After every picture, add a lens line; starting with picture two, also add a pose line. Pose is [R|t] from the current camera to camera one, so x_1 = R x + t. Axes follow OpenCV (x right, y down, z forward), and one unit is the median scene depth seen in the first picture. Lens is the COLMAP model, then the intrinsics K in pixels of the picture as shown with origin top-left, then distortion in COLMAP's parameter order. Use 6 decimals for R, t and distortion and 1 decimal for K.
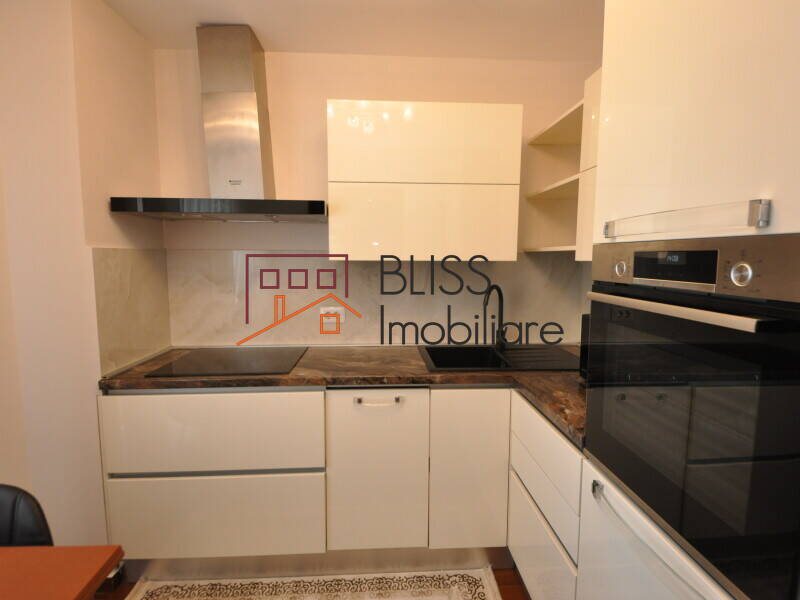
lens RADIAL K [[420.1, 0, 402.5], [0, 420.1, 296.9], [0, 0, 1]] dist [0.020920, -0.021075]
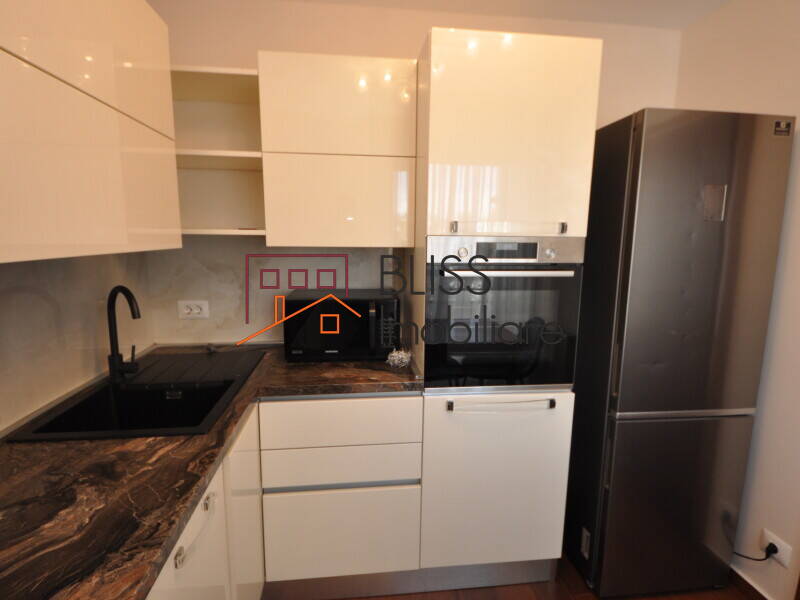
lens RADIAL K [[420.1, 0, 402.5], [0, 420.1, 296.9], [0, 0, 1]] dist [0.020920, -0.021075]
pose [[-0.074257, -0.159123, 0.984462, -0.491847], [0.084152, 0.982667, 0.165180, -0.091271], [-0.993682, 0.095110, -0.059579, 0.665005]]
